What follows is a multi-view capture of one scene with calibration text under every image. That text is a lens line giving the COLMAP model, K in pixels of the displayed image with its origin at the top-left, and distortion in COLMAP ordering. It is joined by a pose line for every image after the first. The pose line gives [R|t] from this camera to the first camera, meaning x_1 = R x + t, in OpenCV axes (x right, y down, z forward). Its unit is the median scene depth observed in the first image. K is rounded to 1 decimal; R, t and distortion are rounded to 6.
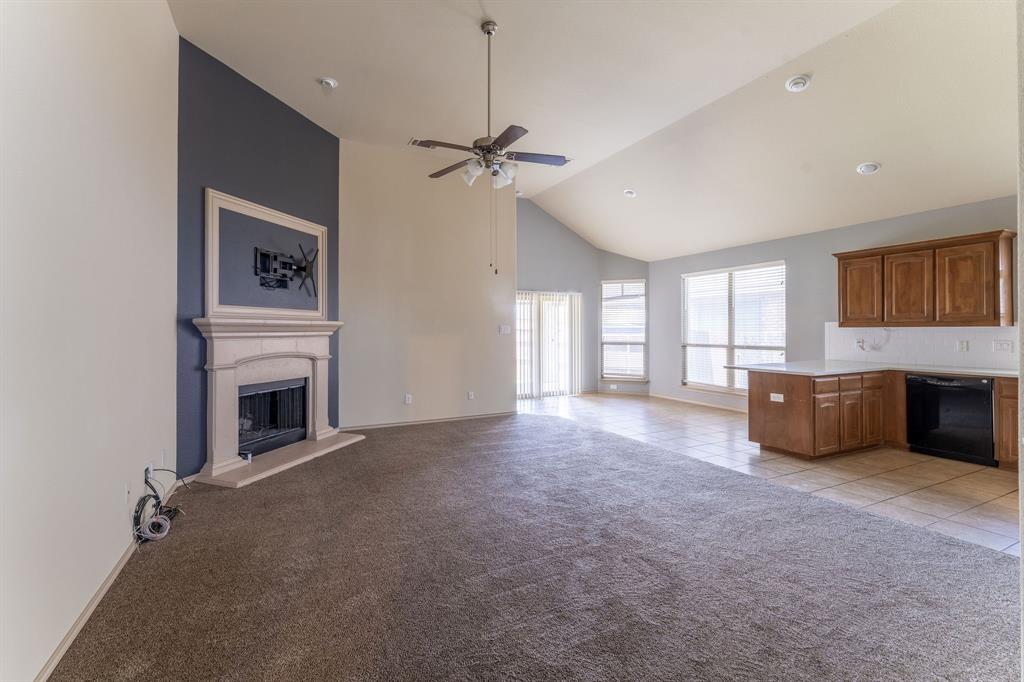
lens RADIAL K [[422.4, 0, 465.9], [0, 422.4, 330.6], [0, 0, 1]] dist [-0.004130, -0.000682]
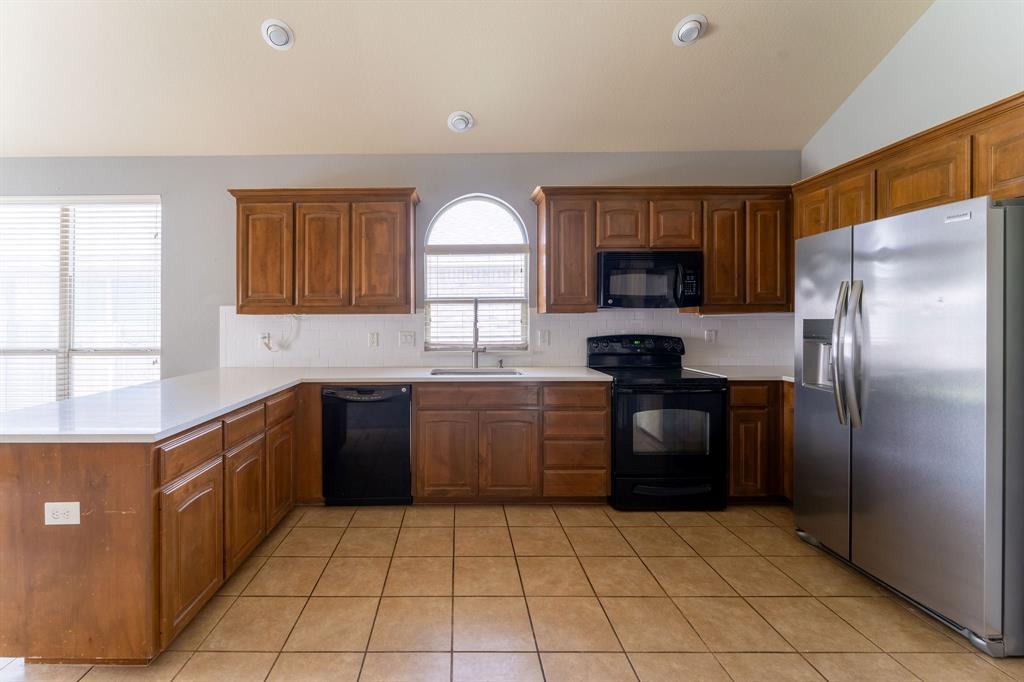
lens RADIAL K [[422.4, 0, 448.6], [0, 422.4, 312.2], [0, 0, 1]] dist [-0.004130, -0.000682]
pose [[0.407669, 0.021286, 0.912882, 0.539426], [0.003107, 0.999690, -0.024698, 0.006250], [-0.913124, 0.012905, 0.407477, 0.561919]]
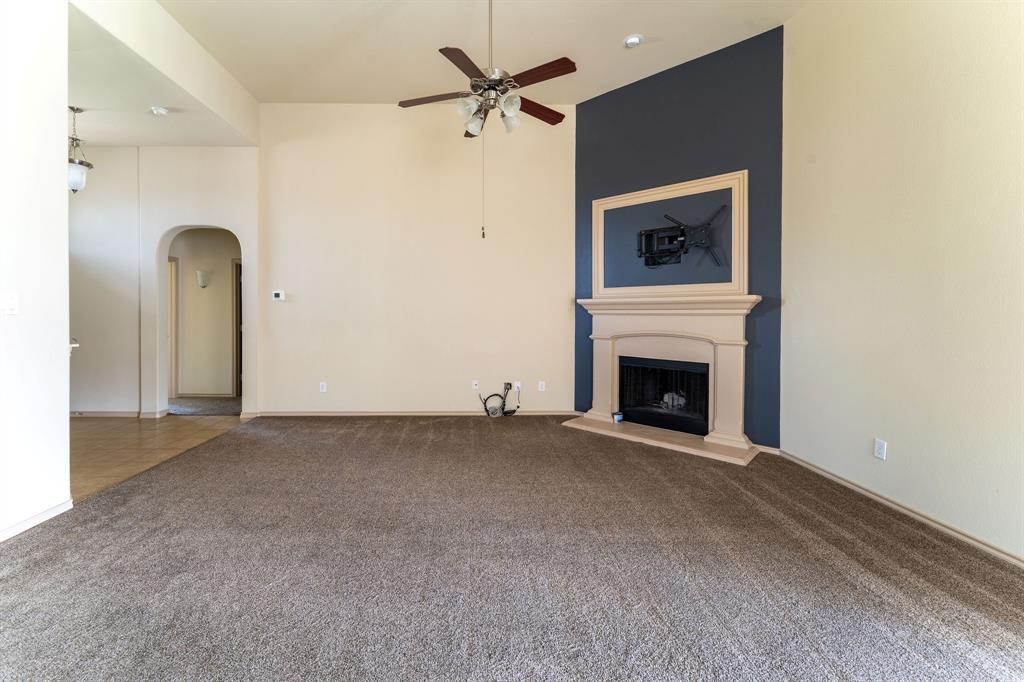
lens RADIAL K [[422.4, 0, 482.7], [0, 422.4, 315.1], [0, 0, 1]] dist [-0.004130, -0.000682]
pose [[-0.376510, 0.009872, -0.926360, 0.598544], [0.000504, 0.999945, 0.010451, 0.005189], [0.926412, 0.003469, -0.376495, 0.944933]]
